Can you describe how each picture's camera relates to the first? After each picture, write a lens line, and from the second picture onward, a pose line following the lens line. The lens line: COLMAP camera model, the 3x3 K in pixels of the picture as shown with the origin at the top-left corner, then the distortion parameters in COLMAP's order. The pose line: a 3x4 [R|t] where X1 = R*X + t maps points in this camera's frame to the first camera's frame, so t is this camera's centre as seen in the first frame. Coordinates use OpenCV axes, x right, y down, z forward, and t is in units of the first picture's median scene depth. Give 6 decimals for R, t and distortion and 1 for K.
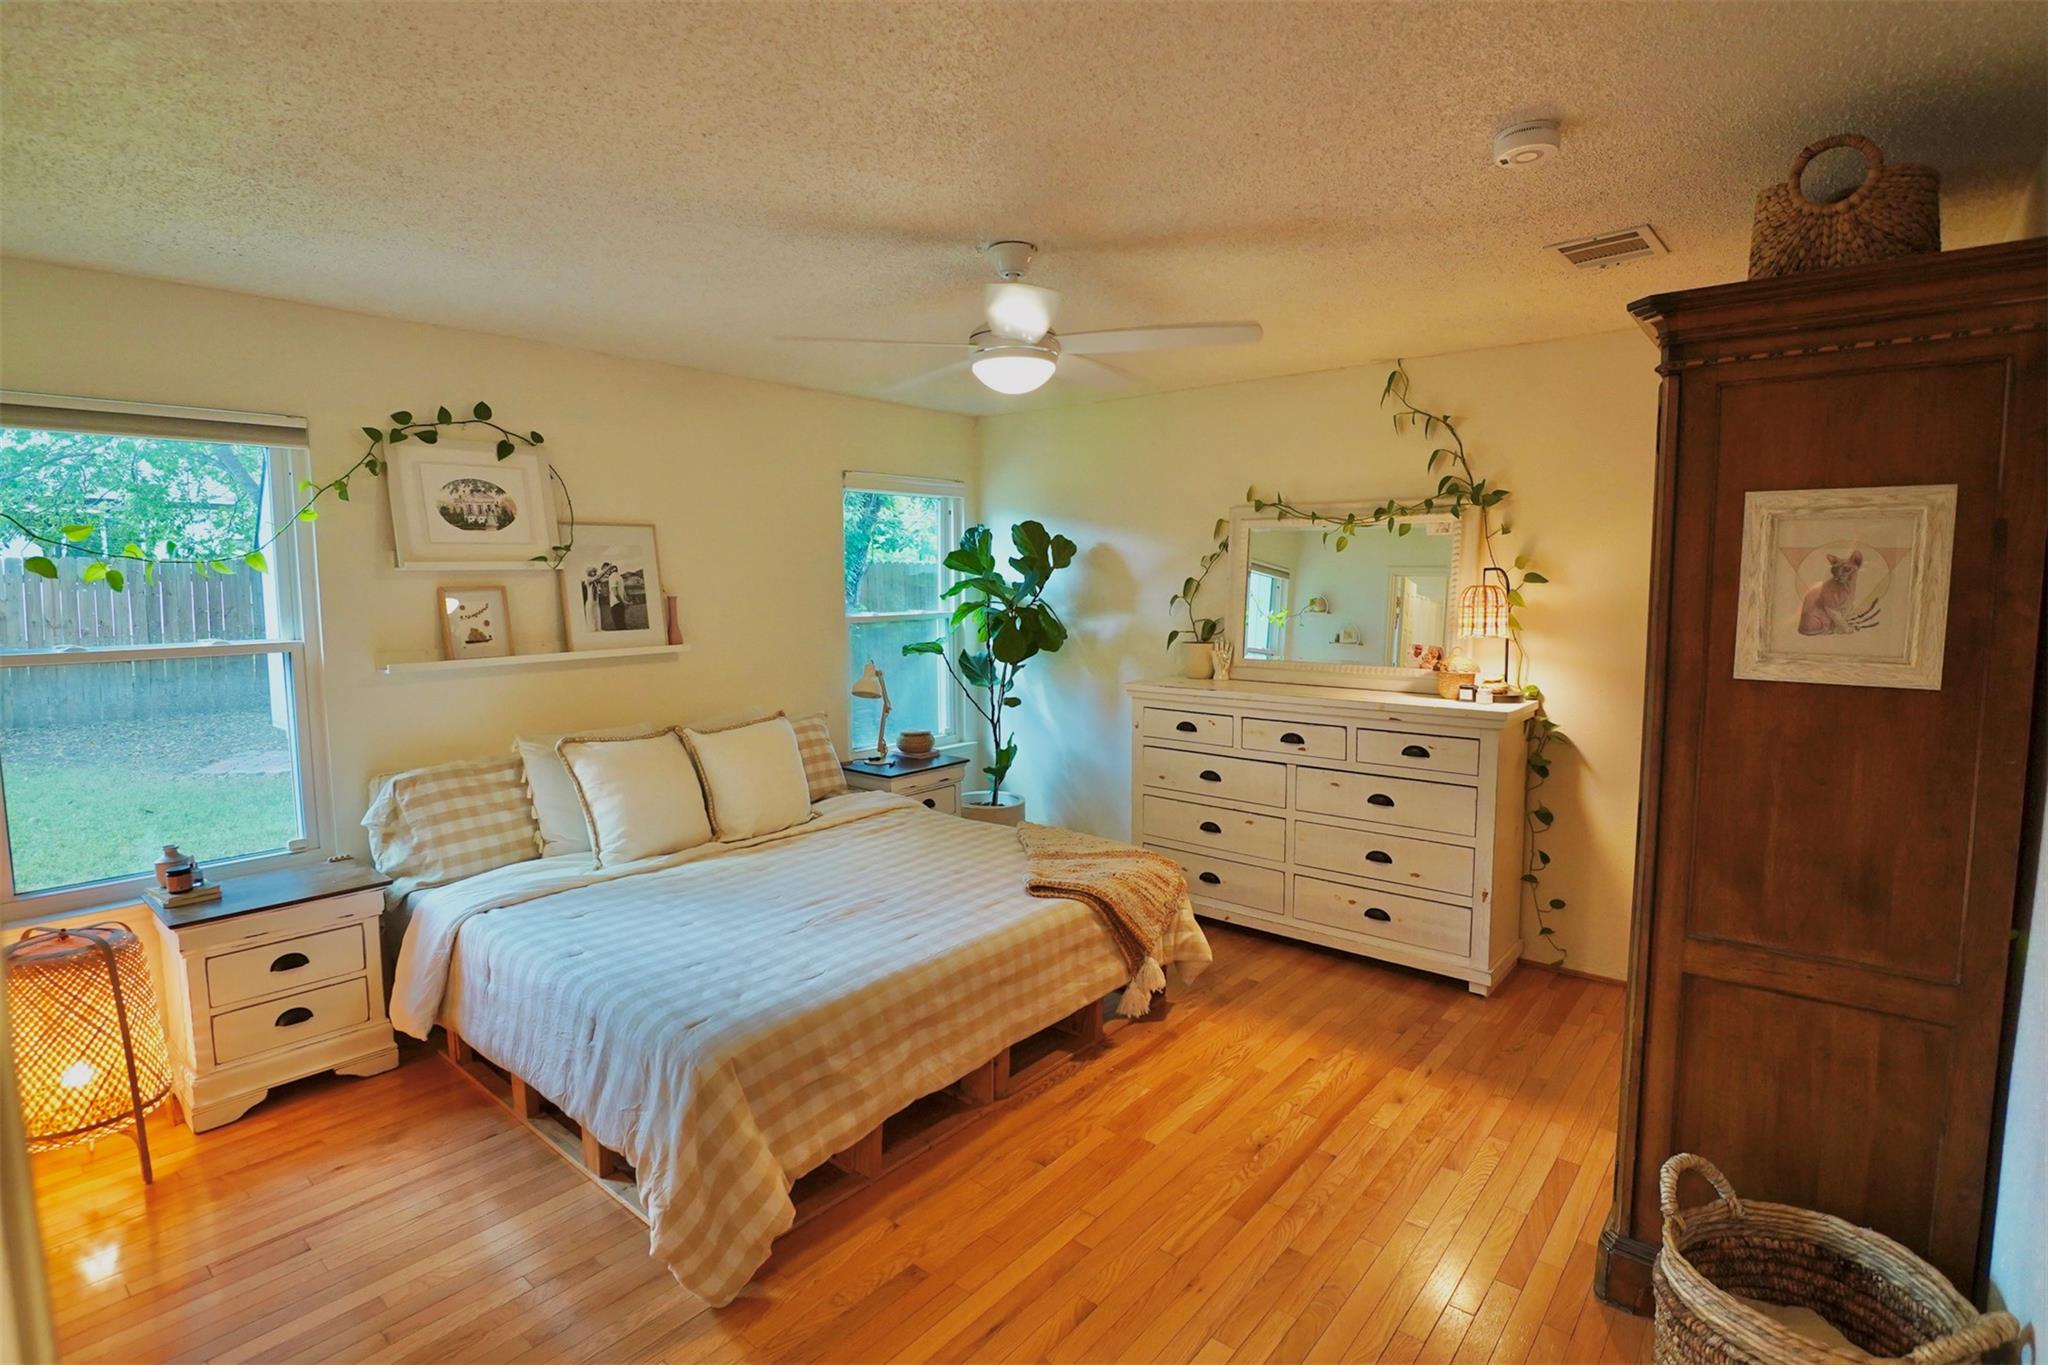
lens RADIAL K [[999.1, 0, 1013.7], [0, 999.1, 676.6], [0, 0, 1]] dist [-0.020636, -0.002907]
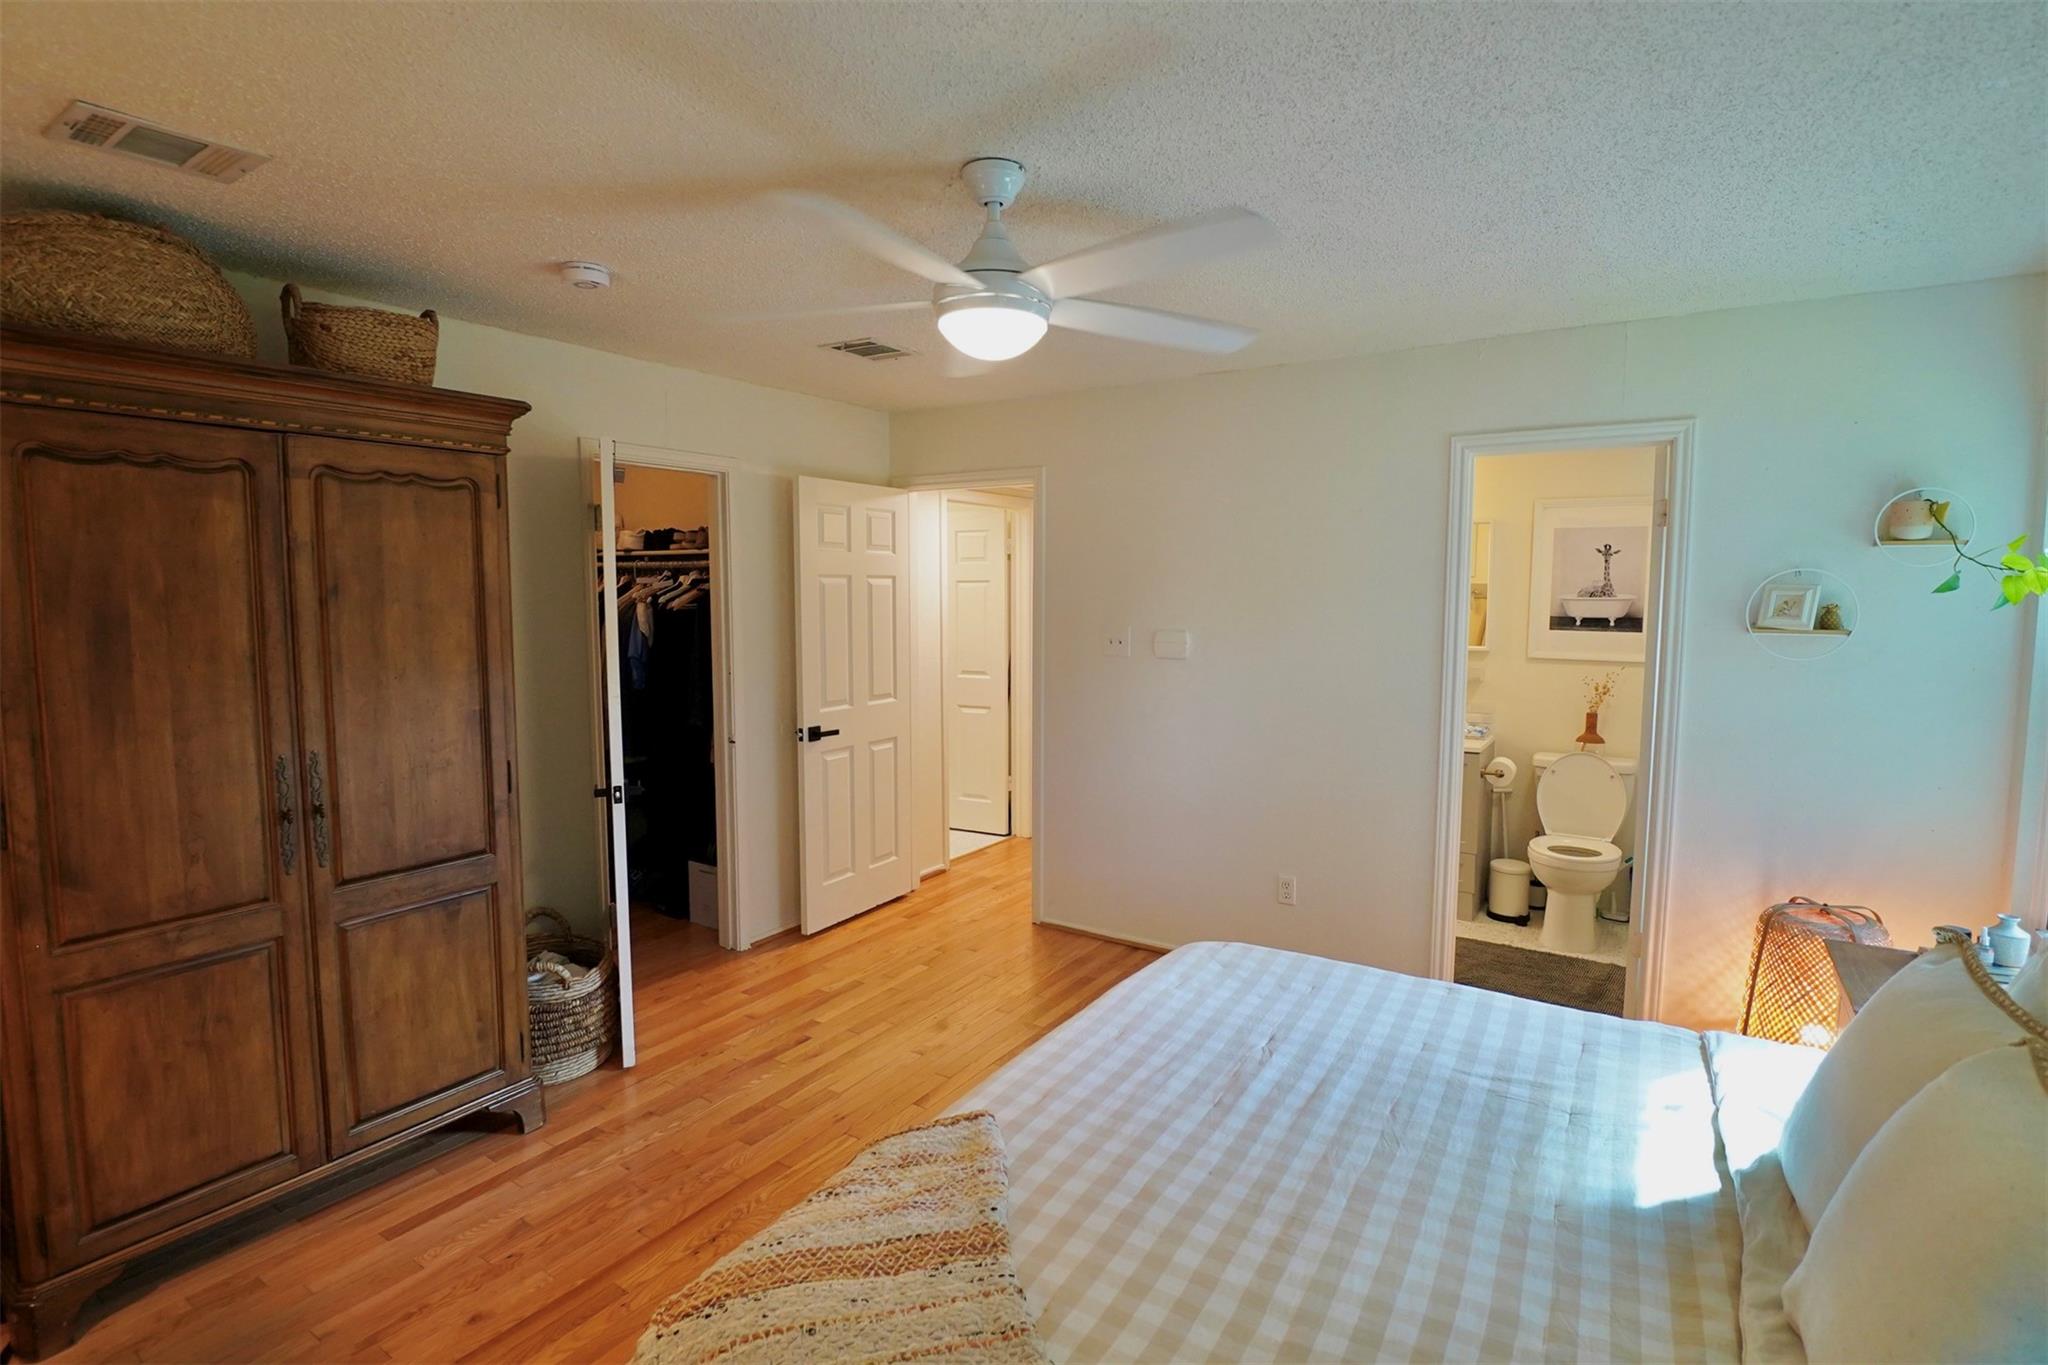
lens RADIAL K [[999.1, 0, 1013.7], [0, 999.1, 676.6], [0, 0, 1]] dist [-0.020636, -0.002907]
pose [[-0.993921, 0.015860, -0.108944, 0.053674], [-0.005157, 0.981776, 0.189970, -0.143309], [0.109971, 0.189377, -0.975727, 1.342362]]
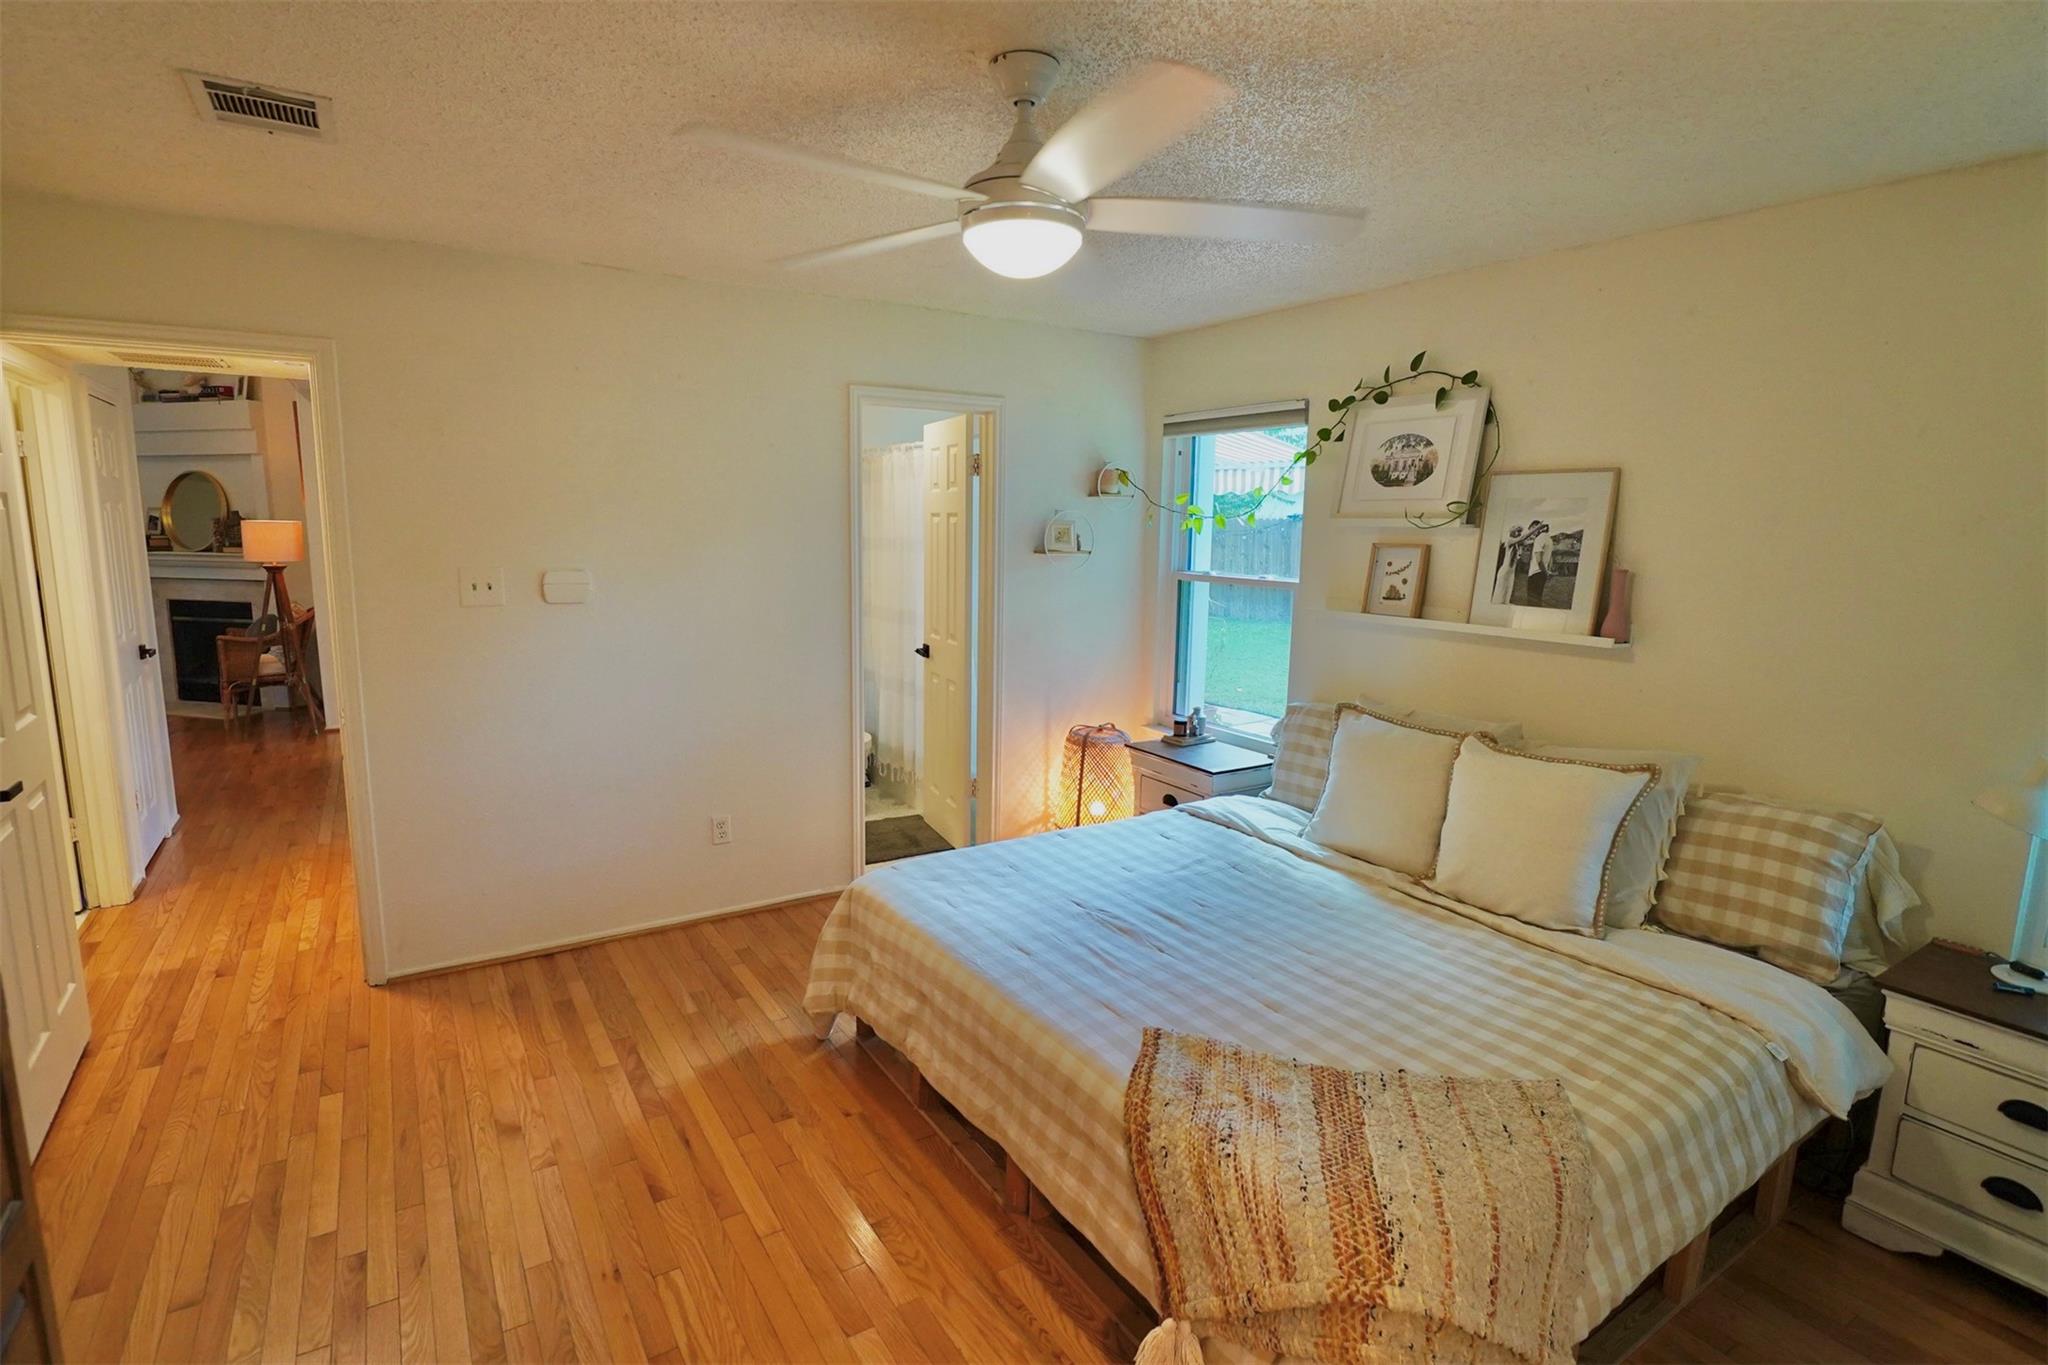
lens RADIAL K [[999.1, 0, 1013.7], [0, 999.1, 676.6], [0, 0, 1]] dist [-0.020636, -0.002907]
pose [[-0.301662, 0.149968, -0.941546, 0.530040], [-0.109733, 0.975528, 0.190538, -0.107379], [0.947079, 0.160797, -0.277823, 0.925210]]
